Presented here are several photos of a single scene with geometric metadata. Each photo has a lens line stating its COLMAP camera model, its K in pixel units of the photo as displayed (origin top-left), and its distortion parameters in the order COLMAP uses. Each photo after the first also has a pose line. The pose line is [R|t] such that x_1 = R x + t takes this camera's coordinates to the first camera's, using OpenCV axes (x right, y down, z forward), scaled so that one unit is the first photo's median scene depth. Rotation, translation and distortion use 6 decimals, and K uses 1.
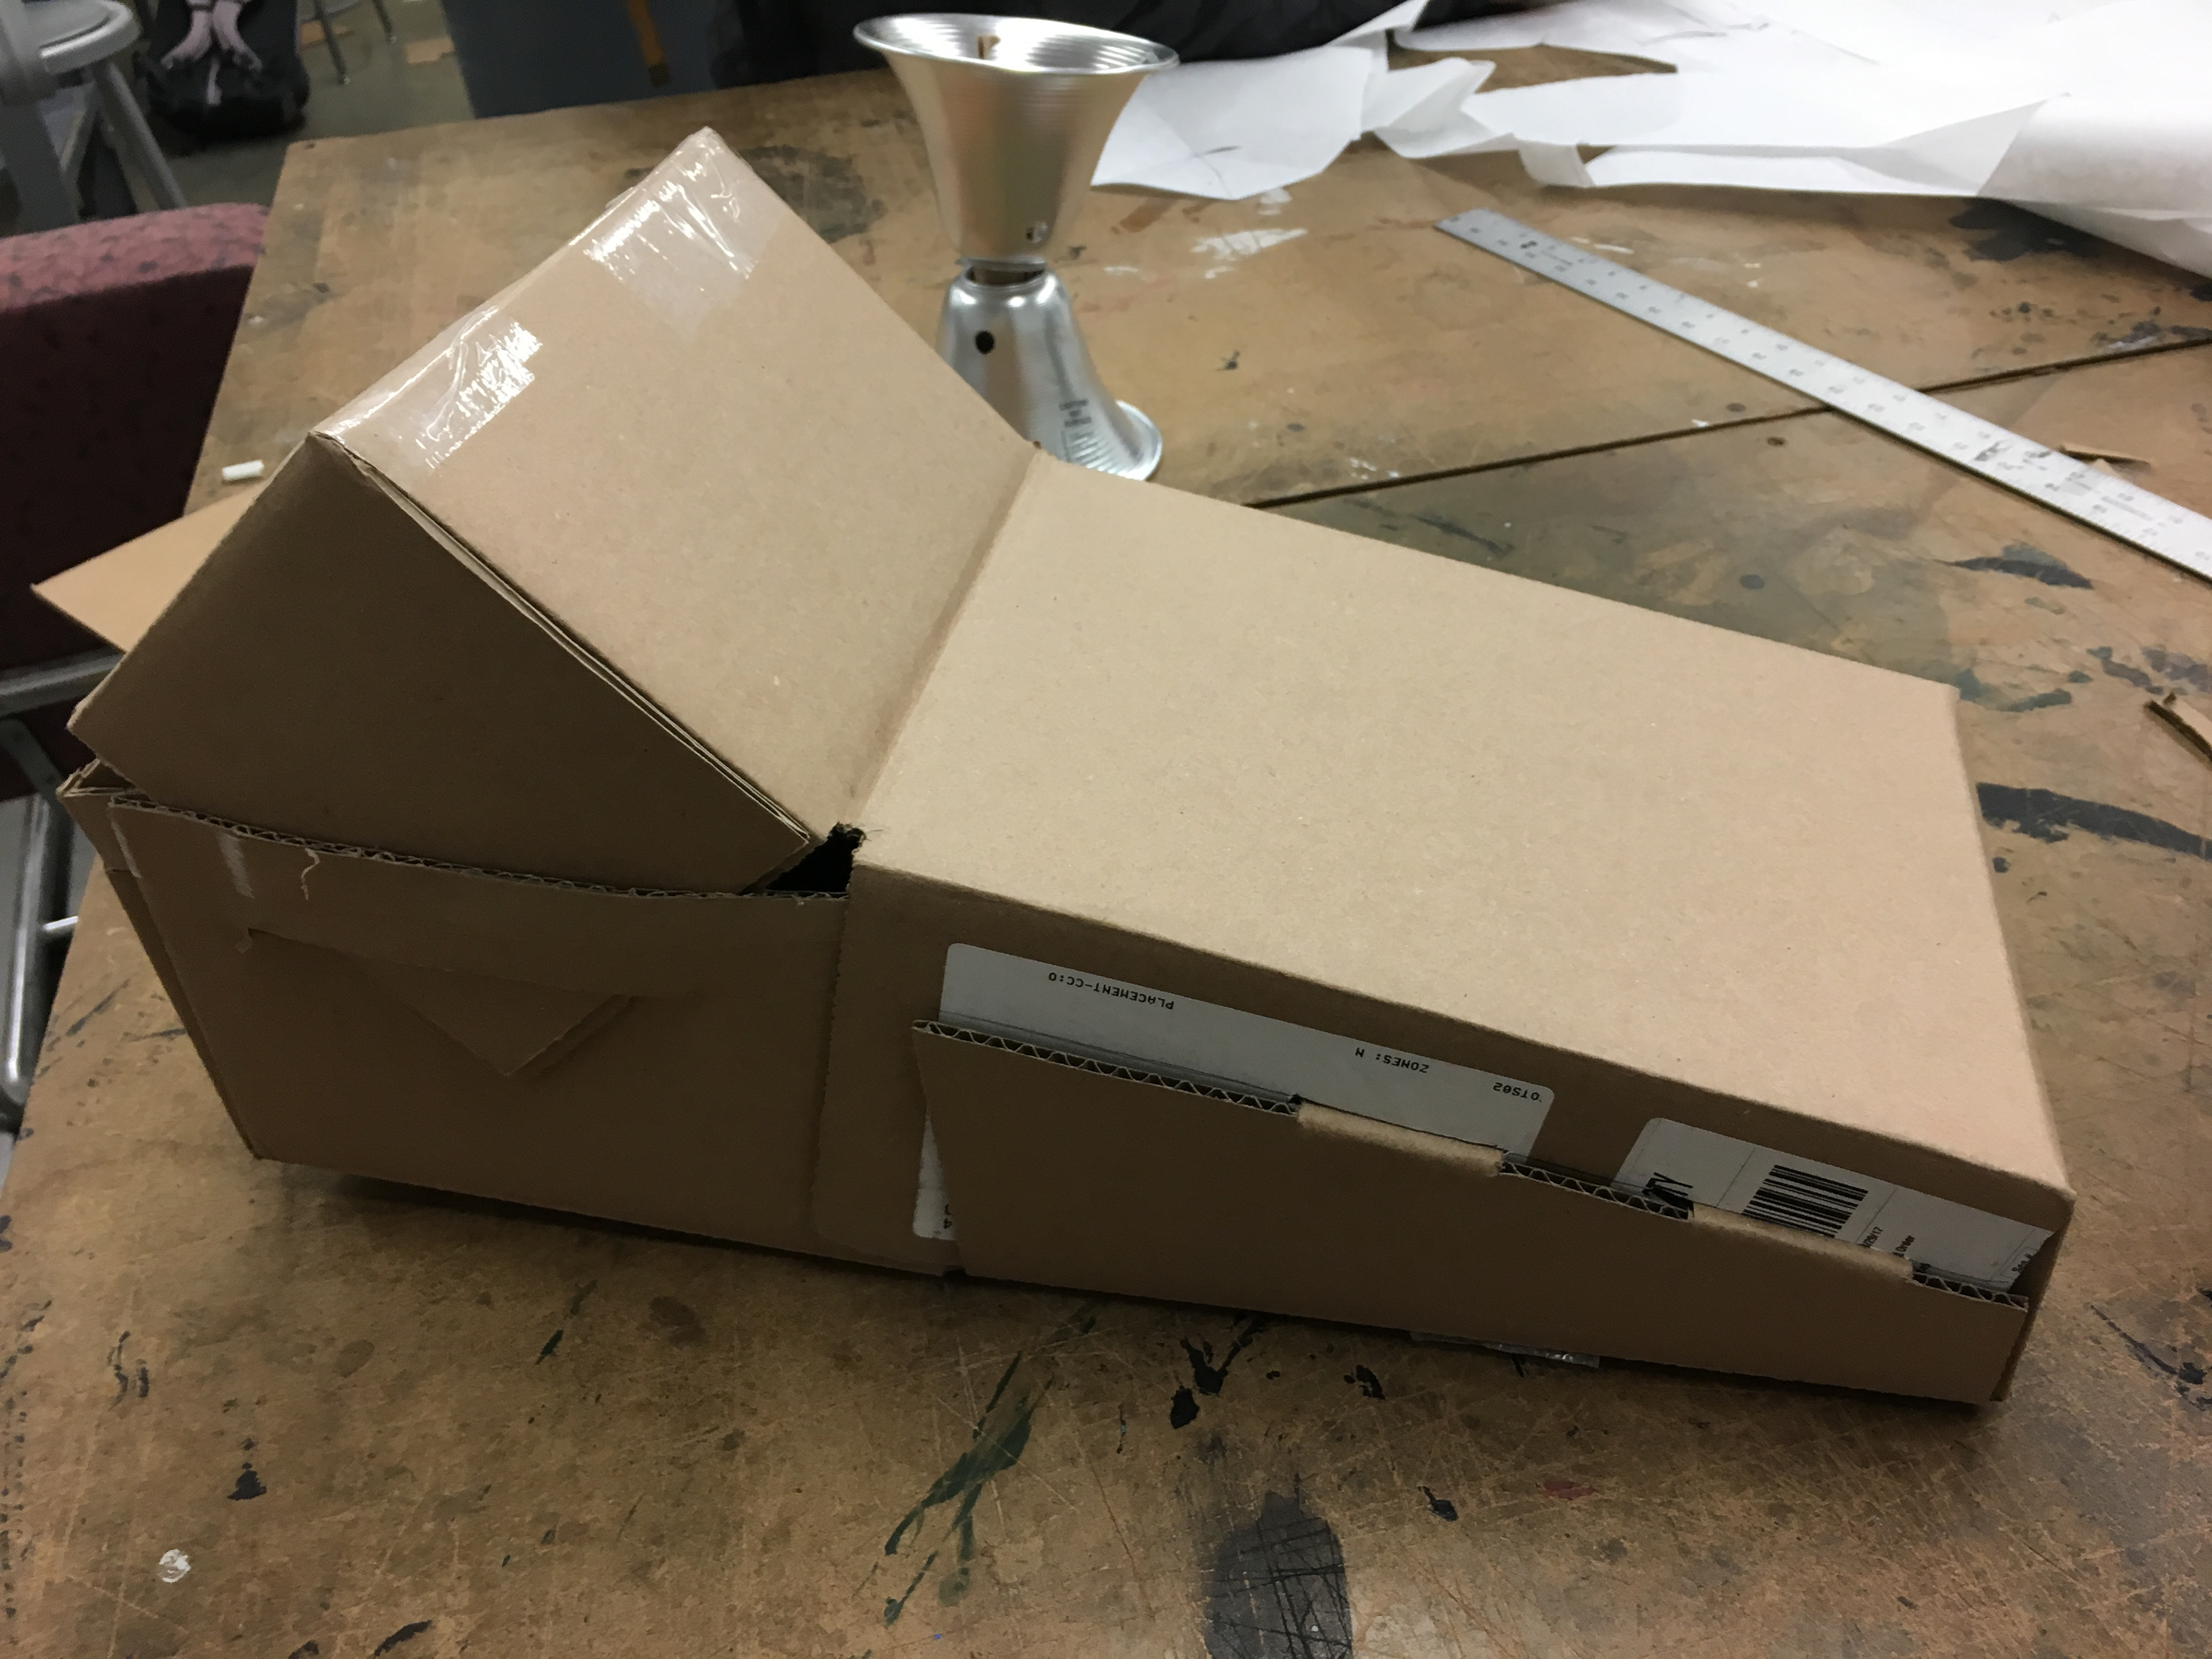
lens RADIAL K [[1886.4, 0, 1116.4], [0, 1886.4, 828.8], [0, 0, 1]] dist [0.084604, -0.129990]
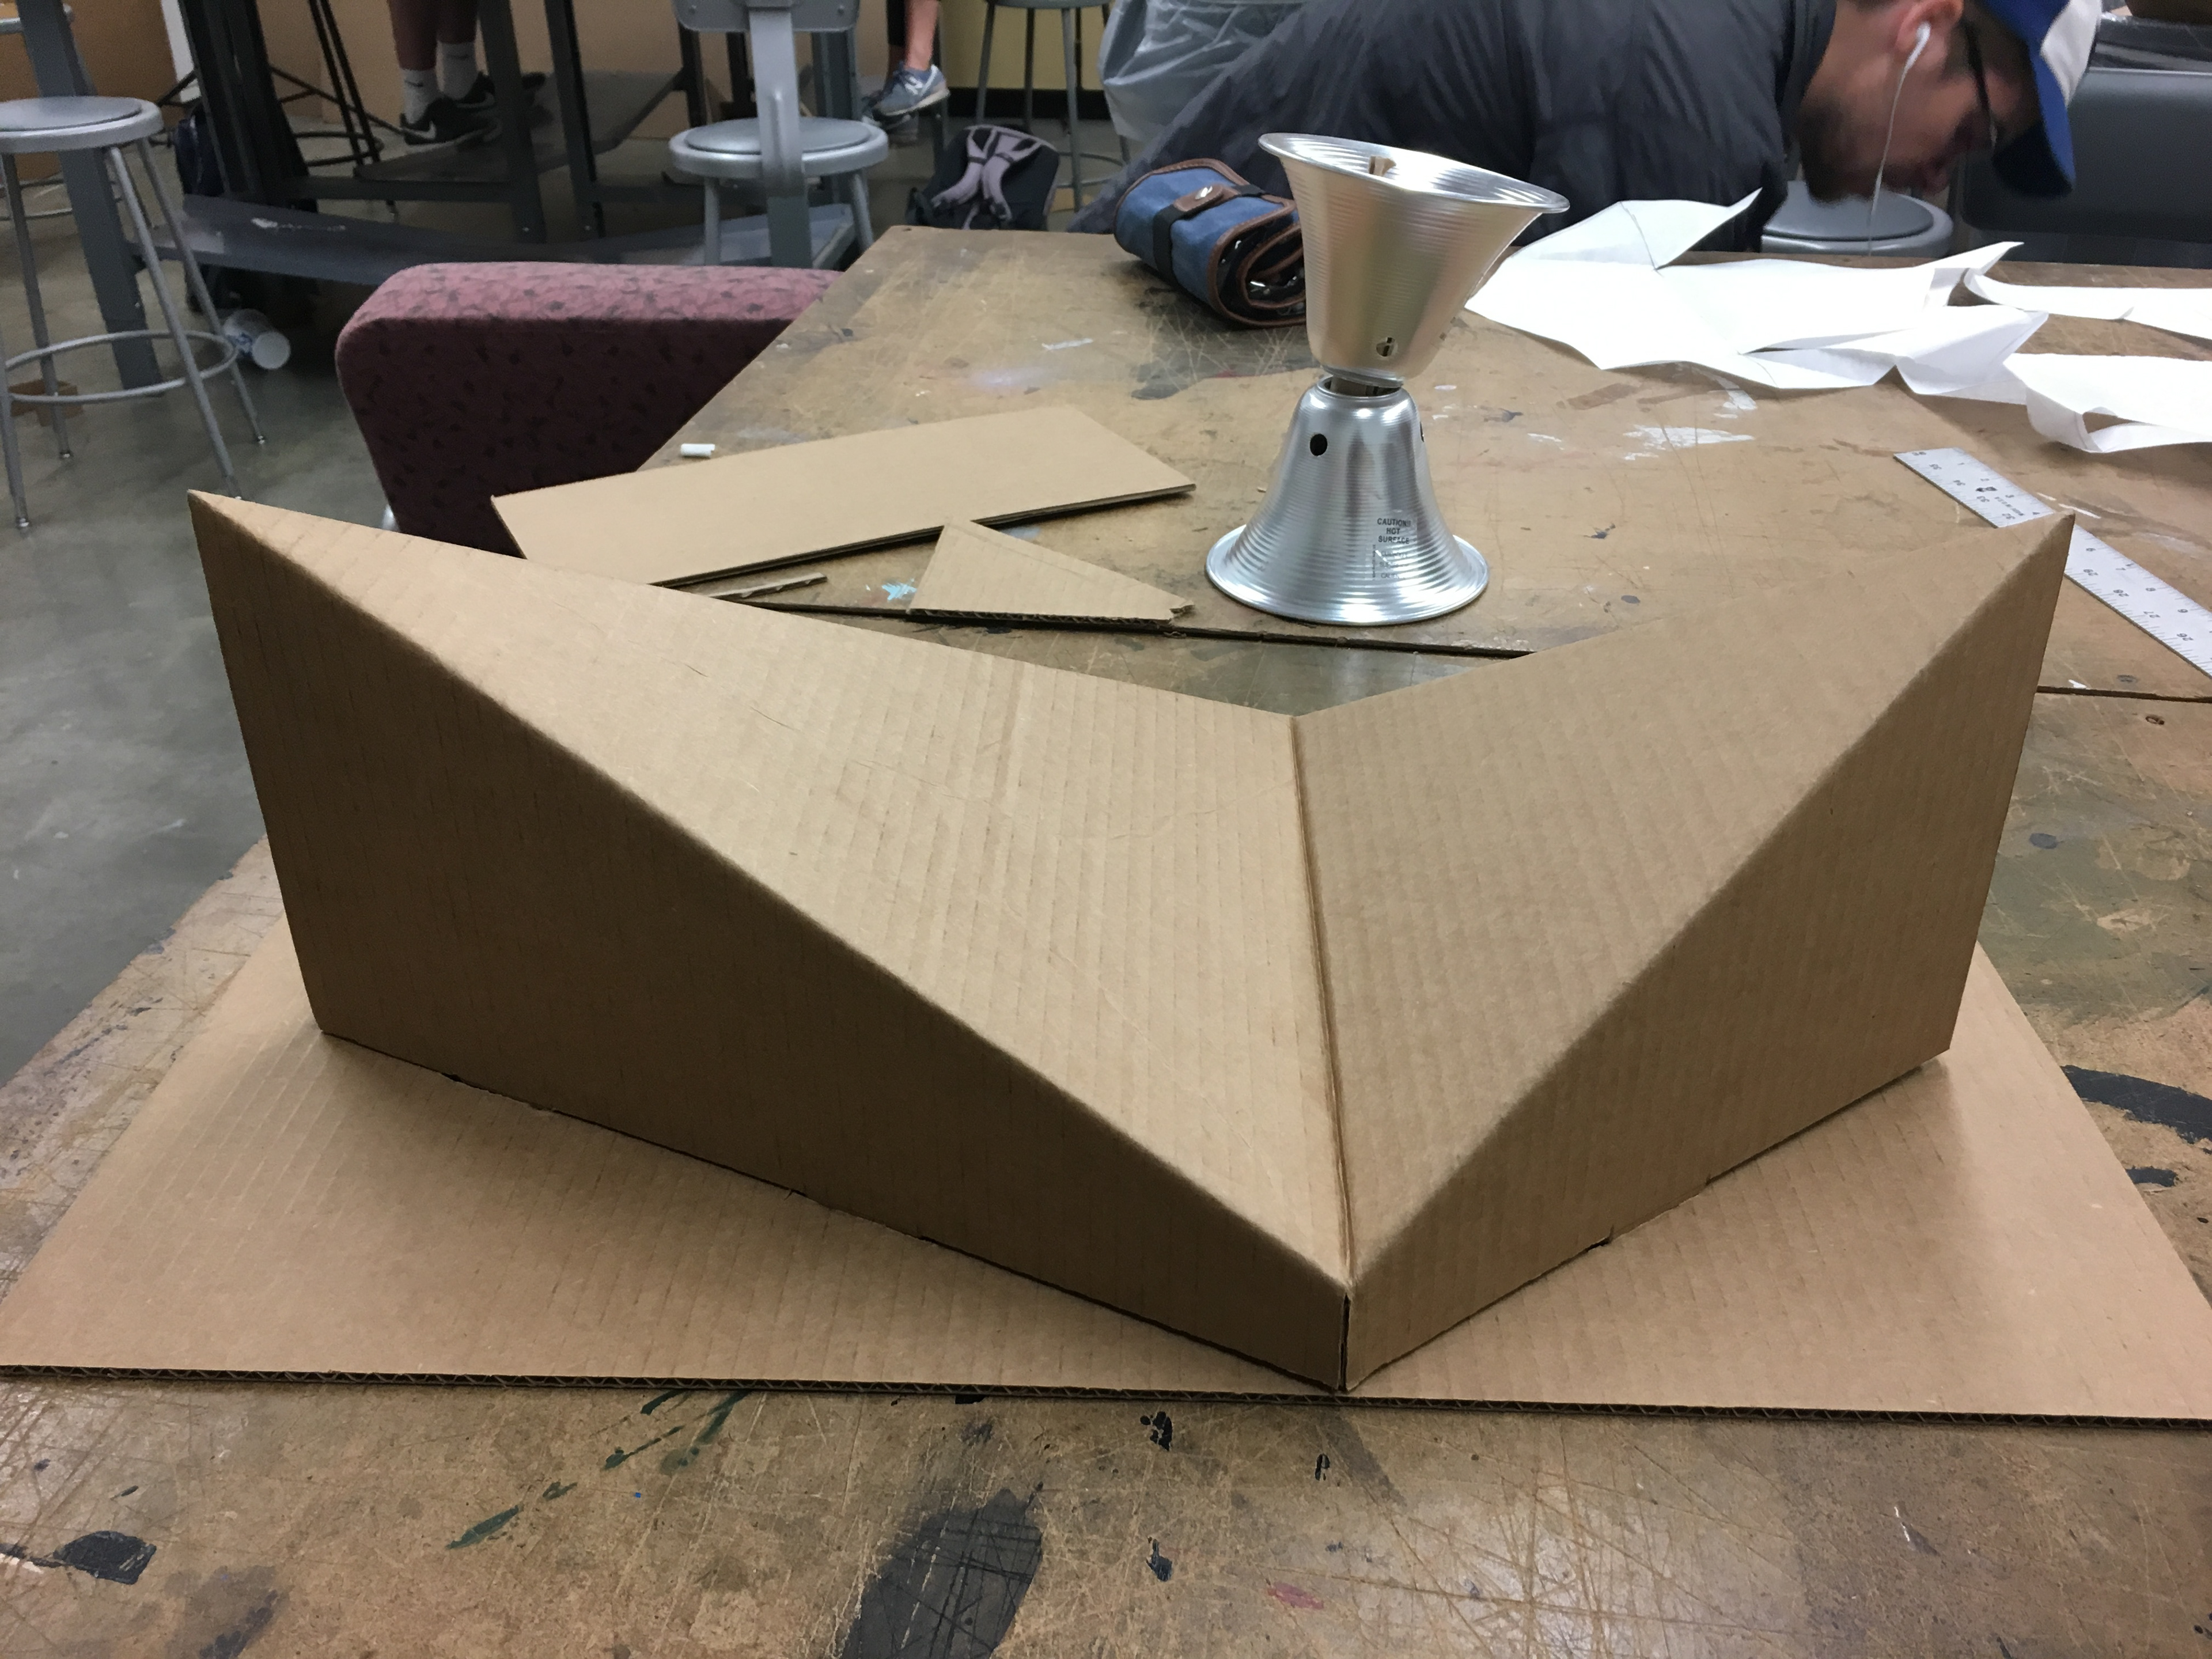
lens RADIAL K [[1880.7, 0, 1114.8], [0, 1880.7, 829.5], [0, 0, 1]] dist [0.086968, -0.132624]
pose [[0.921189, 0.243409, -0.303584, 0.299445], [-0.276125, 0.958623, -0.069261, 0.069798], [0.274164, 0.147629, 0.950284, 0.046062]]
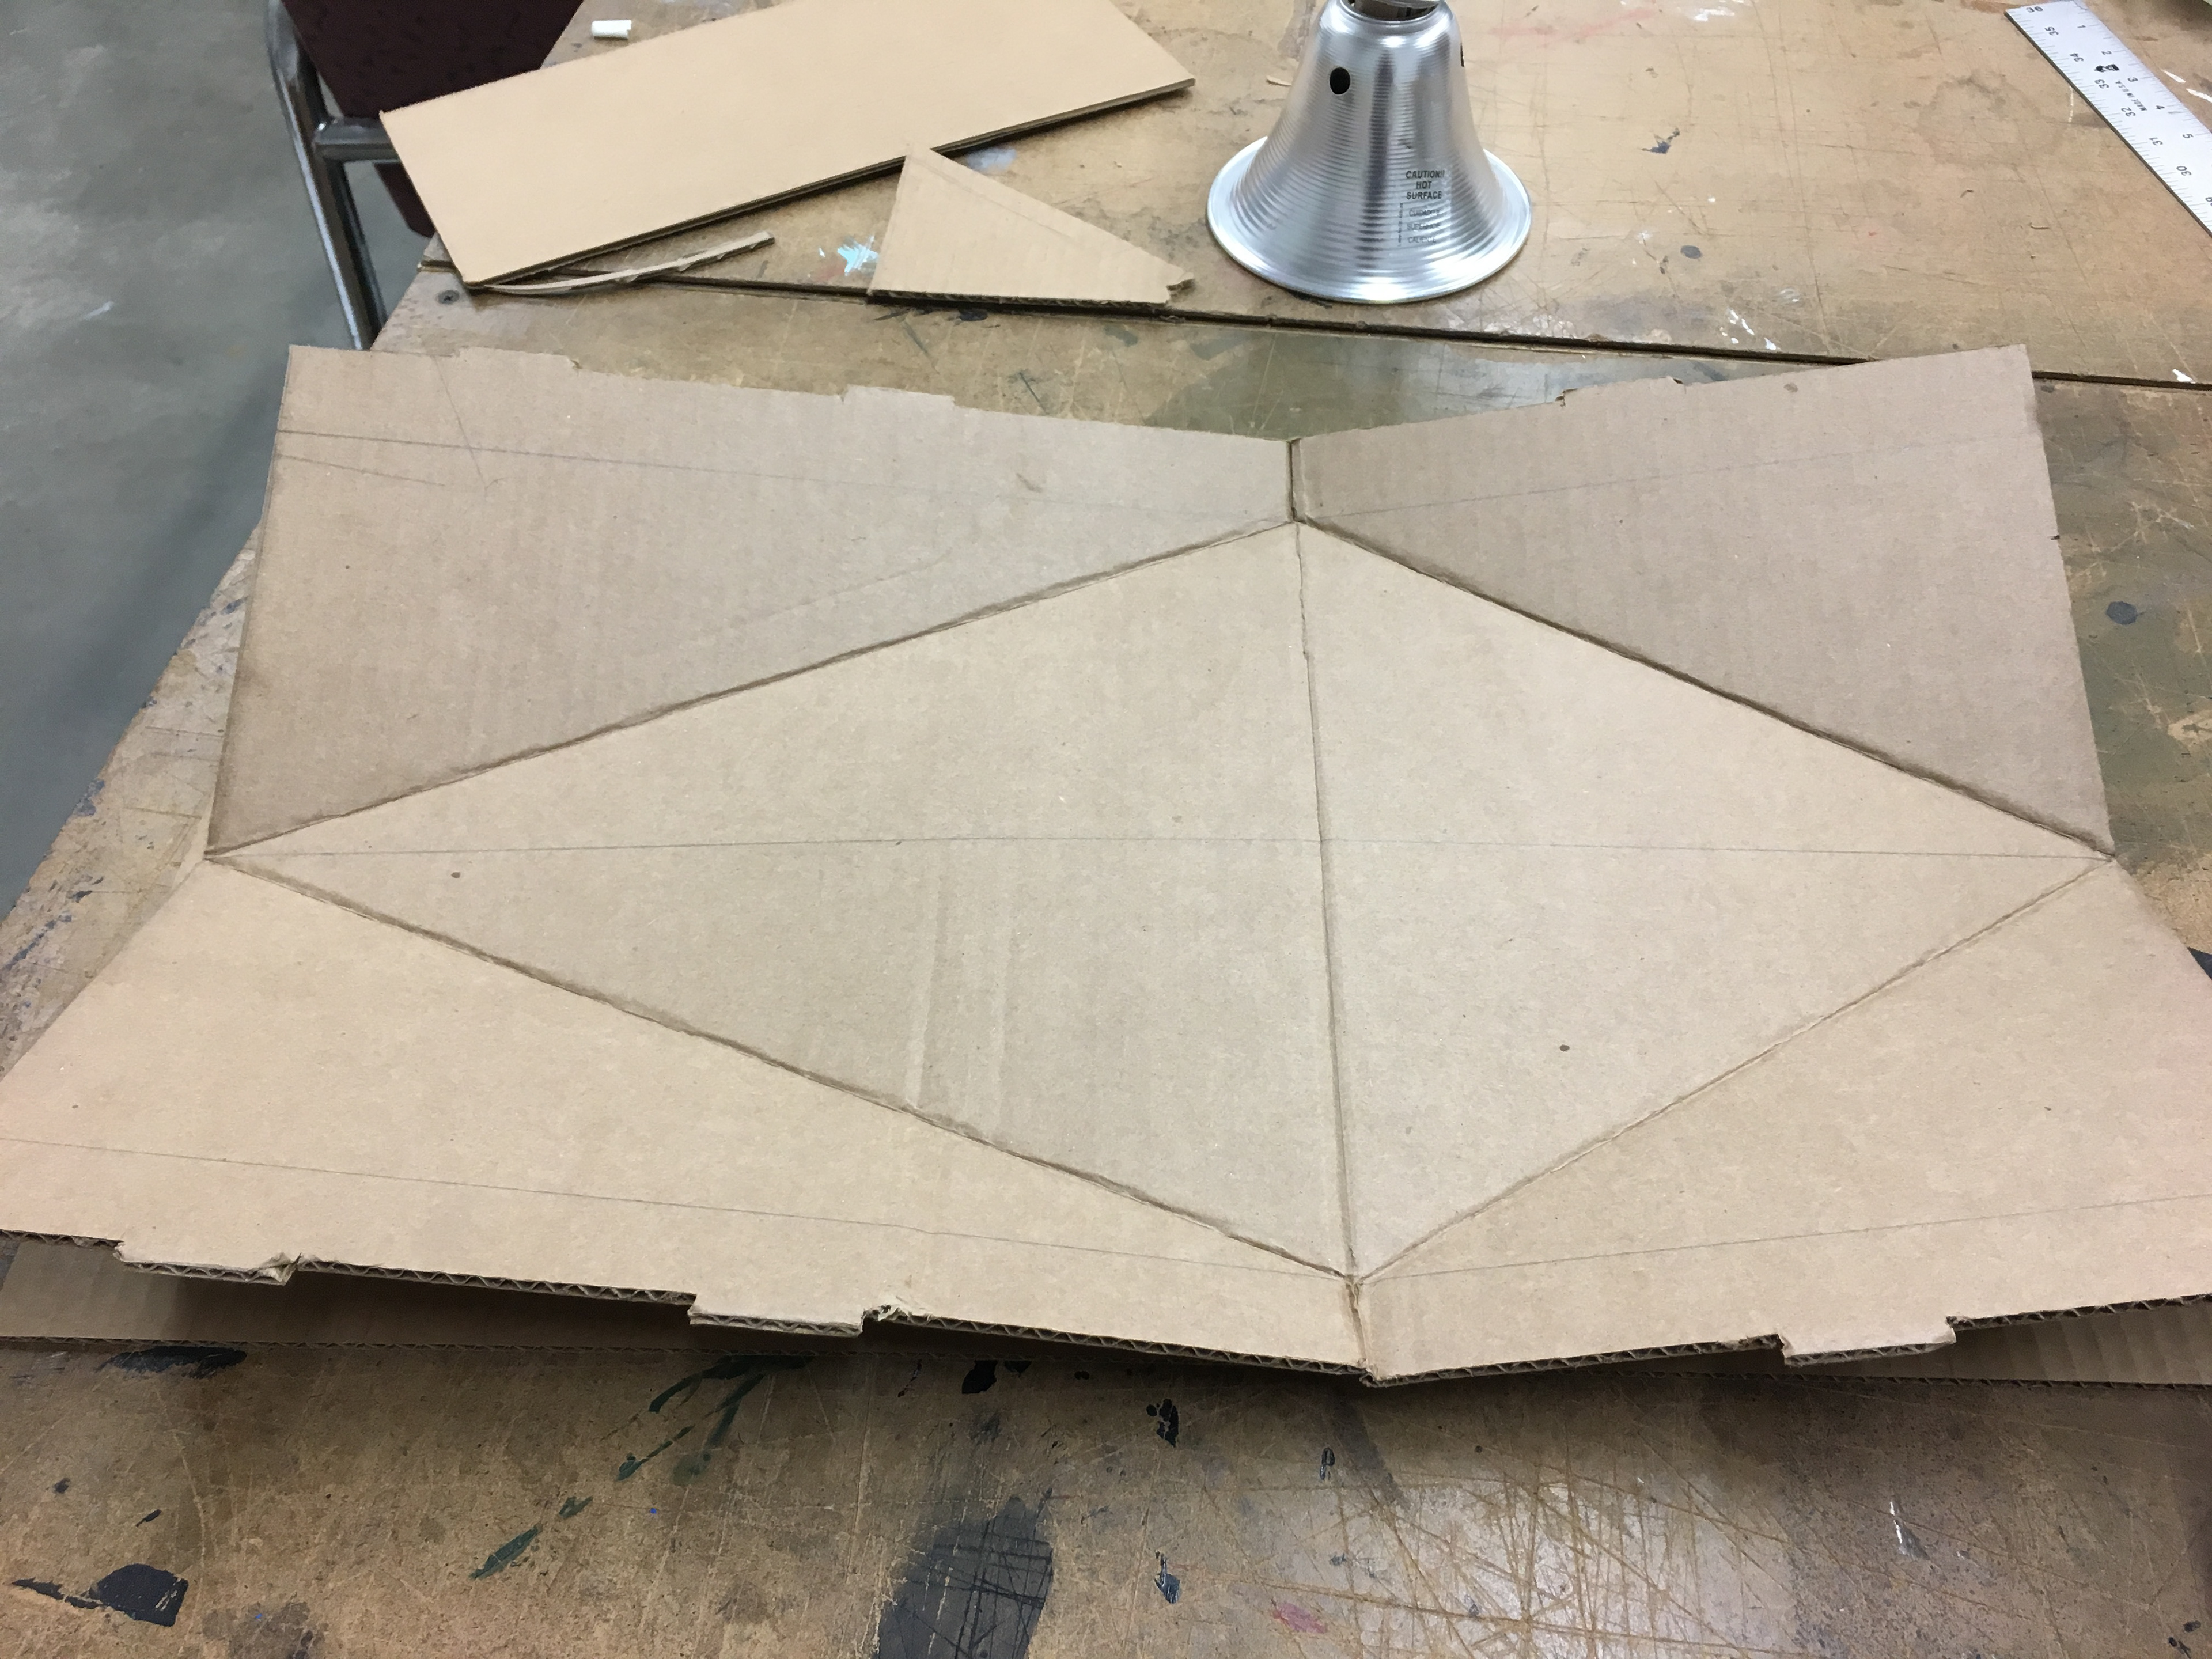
lens RADIAL K [[1880.7, 0, 1114.8], [0, 1880.7, 829.5], [0, 0, 1]] dist [0.086968, -0.132624]
pose [[0.926619, 0.312670, -0.208843, 0.196590], [-0.258597, 0.933154, 0.249702, -0.200333], [0.272957, -0.177372, 0.945534, 0.133385]]
